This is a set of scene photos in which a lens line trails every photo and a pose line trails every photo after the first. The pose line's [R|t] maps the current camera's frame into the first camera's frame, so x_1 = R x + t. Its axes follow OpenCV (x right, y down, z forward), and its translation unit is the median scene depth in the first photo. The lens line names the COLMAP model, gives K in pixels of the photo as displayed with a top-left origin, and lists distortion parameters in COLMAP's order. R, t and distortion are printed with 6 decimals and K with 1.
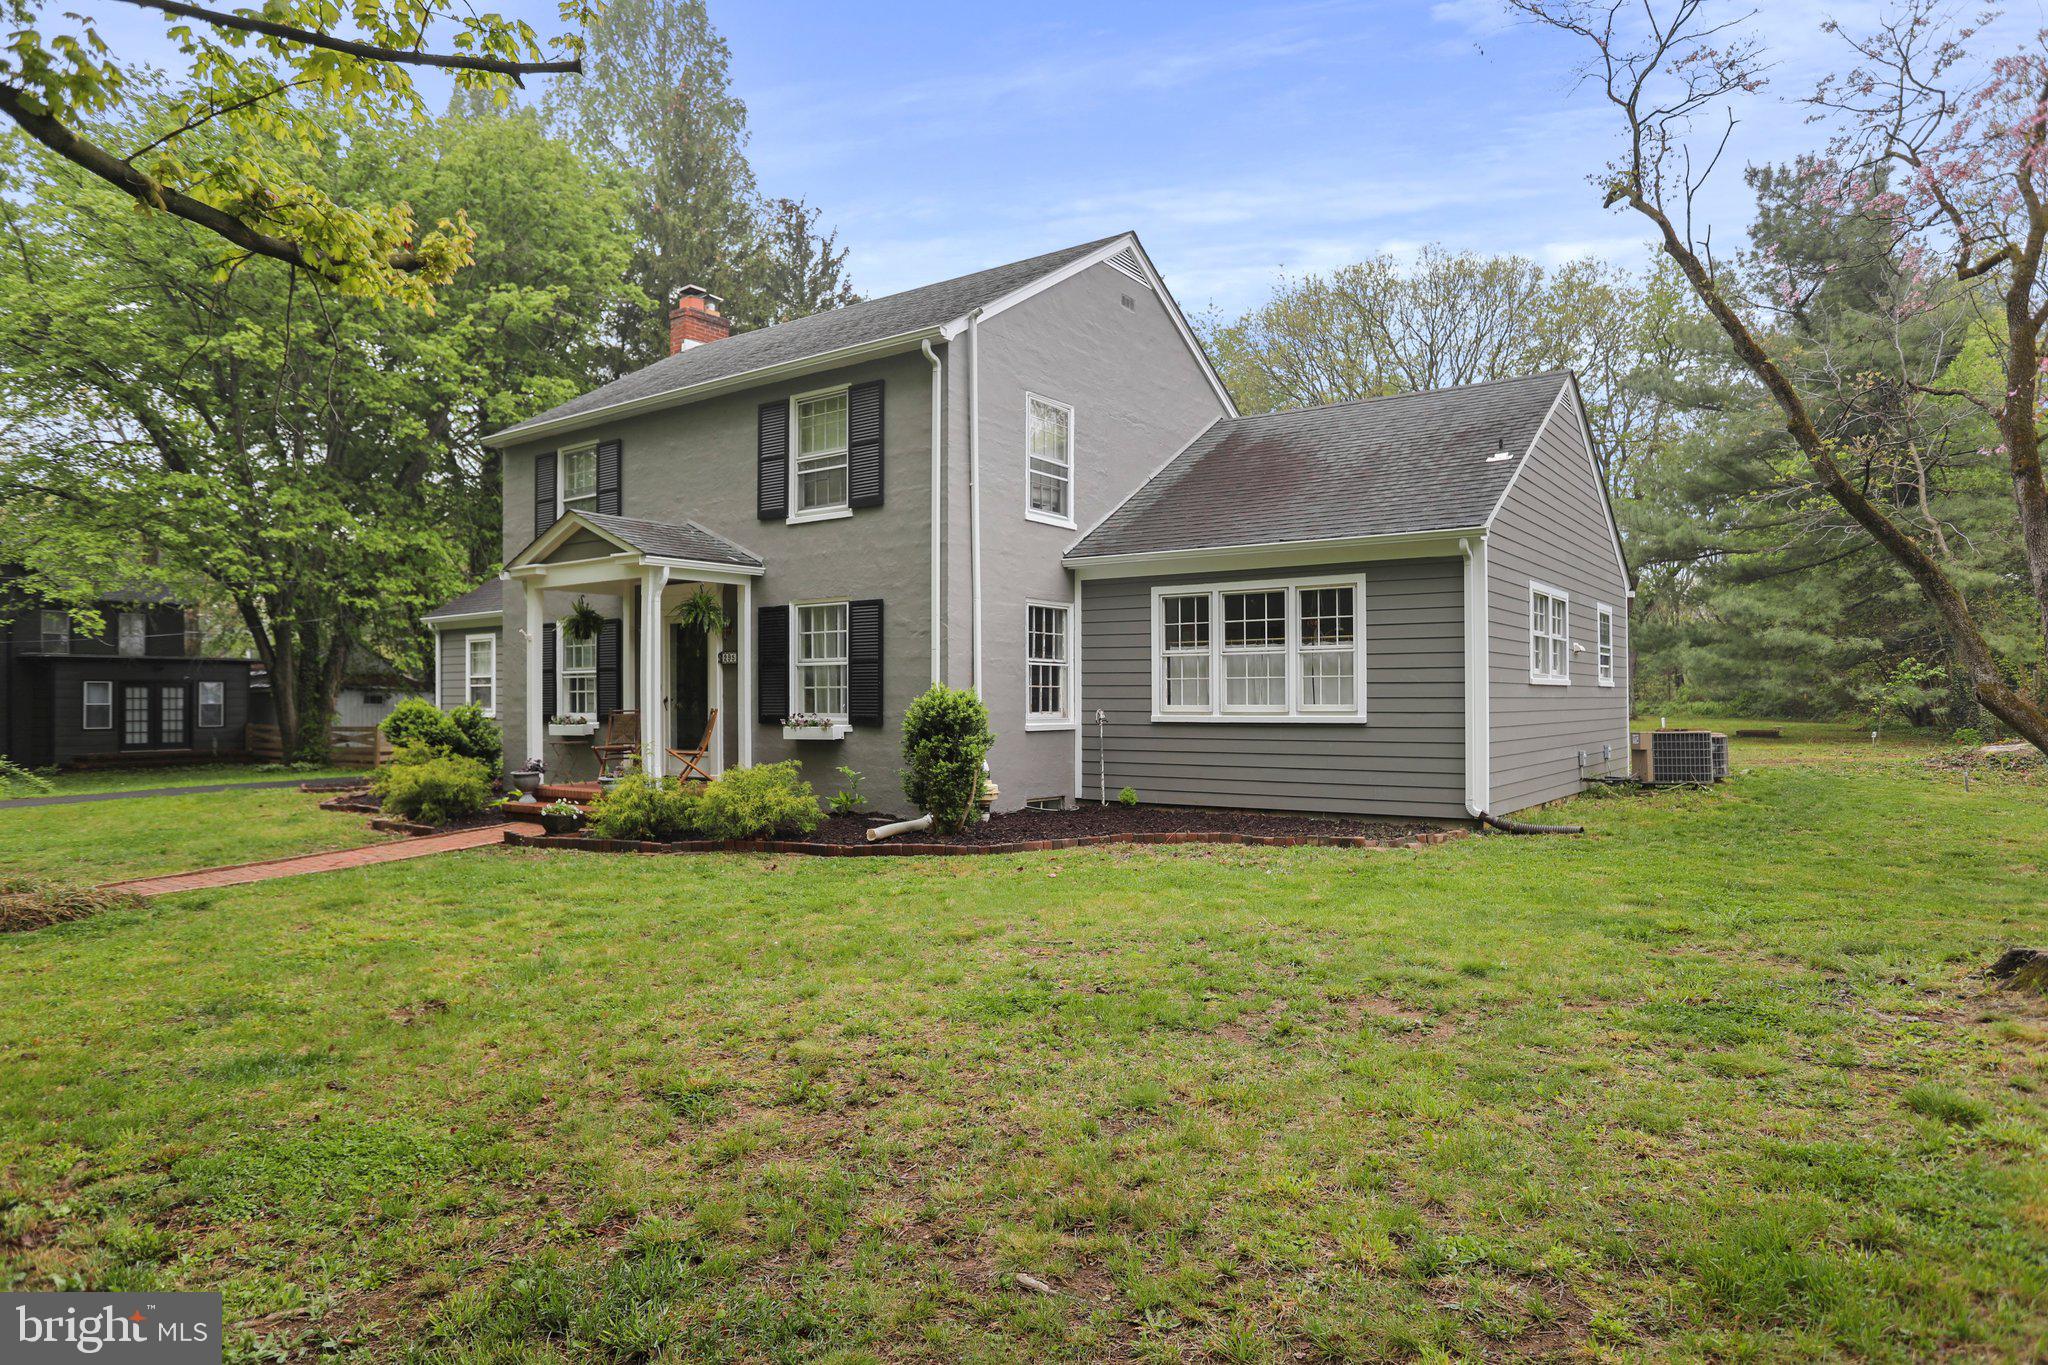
lens RADIAL K [[1201.4, 0, 1024.0], [0, 1201.4, 682.5], [0, 0, 1]] dist [-0.033803, -0.000115]
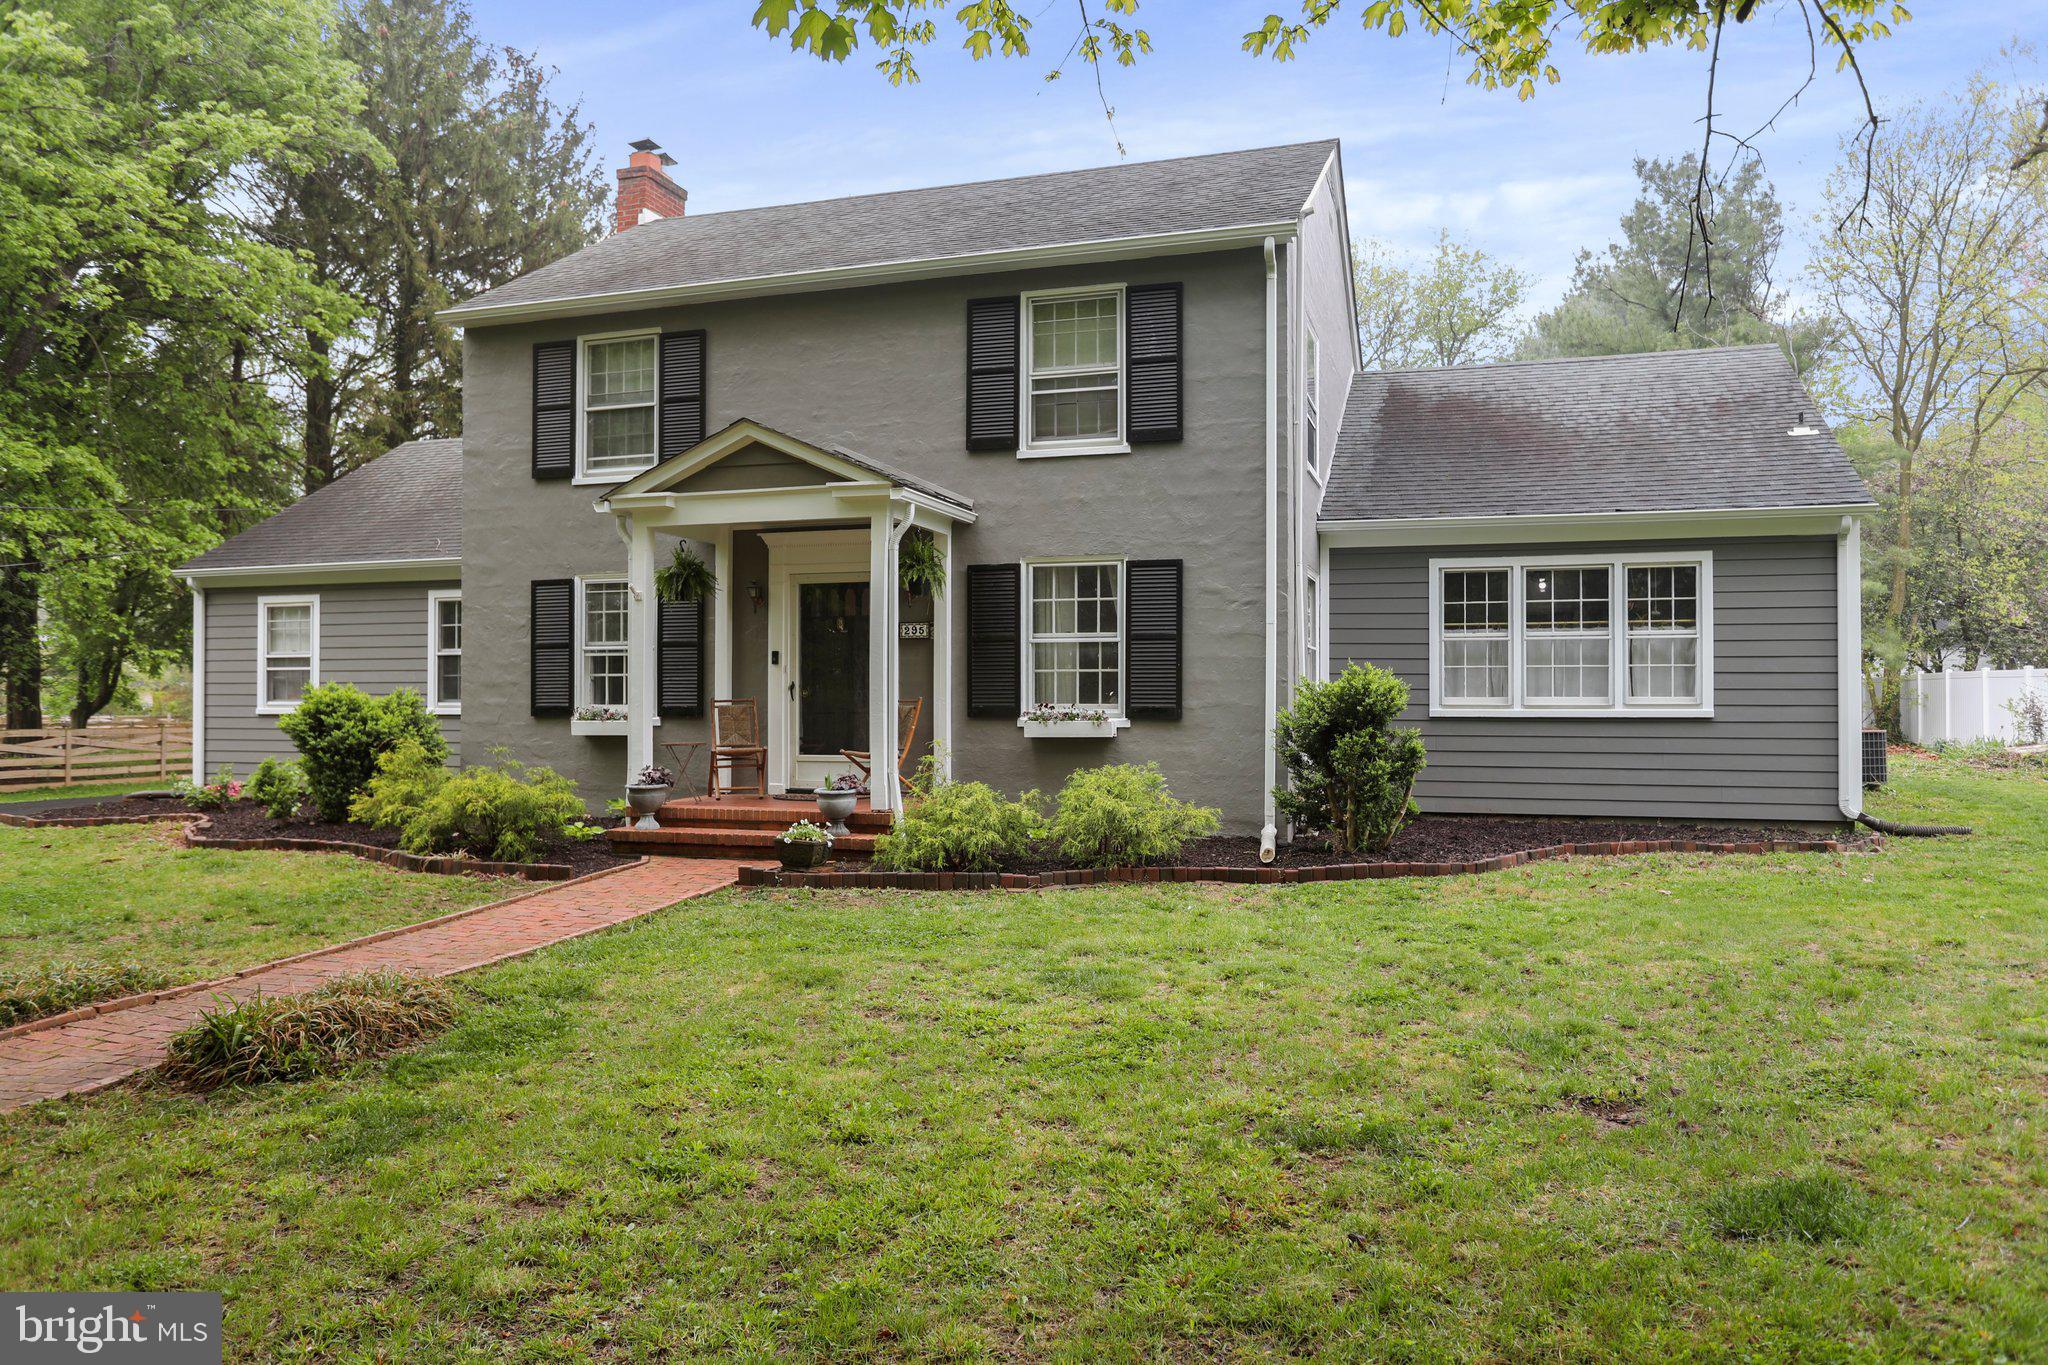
lens RADIAL K [[1398.5, 0, 1024.0], [0, 1398.5, 682.5], [0, 0, 1]] dist [-0.043987, 0.056031]
pose [[0.952189, 0.011743, 0.305283, -0.482176], [-0.010650, 0.999930, -0.005243, 0.017132], [-0.305323, 0.001741, 0.952247, 0.151226]]
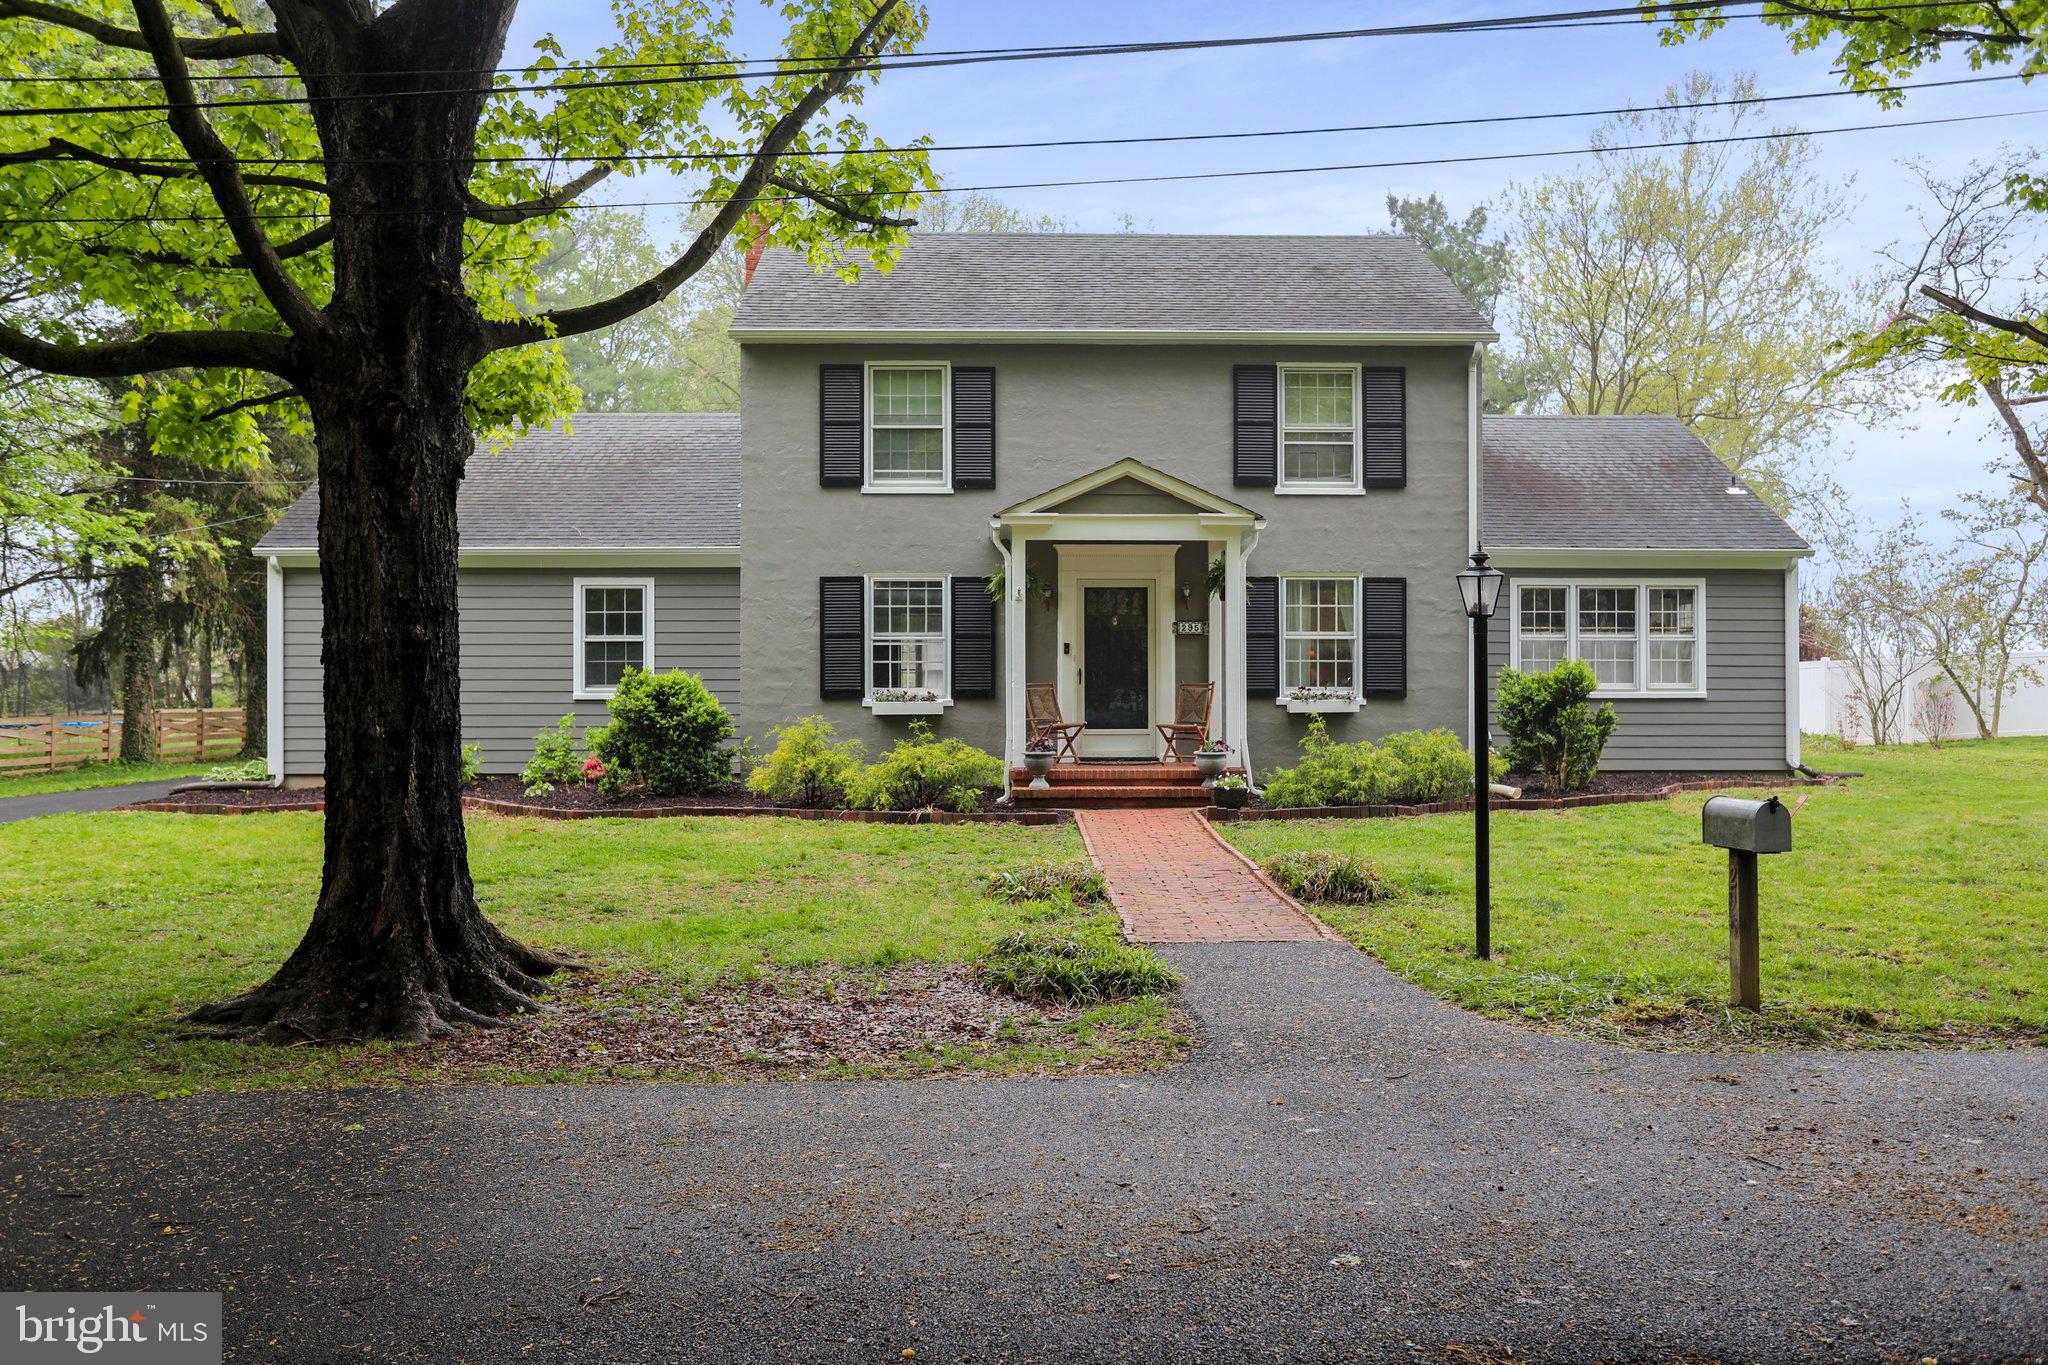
lens RADIAL K [[1636.4, 0, 1024.0], [0, 1636.4, 682.5], [0, 0, 1]] dist [-0.008192, 0.001331]
pose [[0.797261, 0.013634, 0.603480, -1.207059], [-0.012257, 0.999904, -0.006397, 0.034345], [-0.603510, -0.002297, 0.797352, 0.061072]]
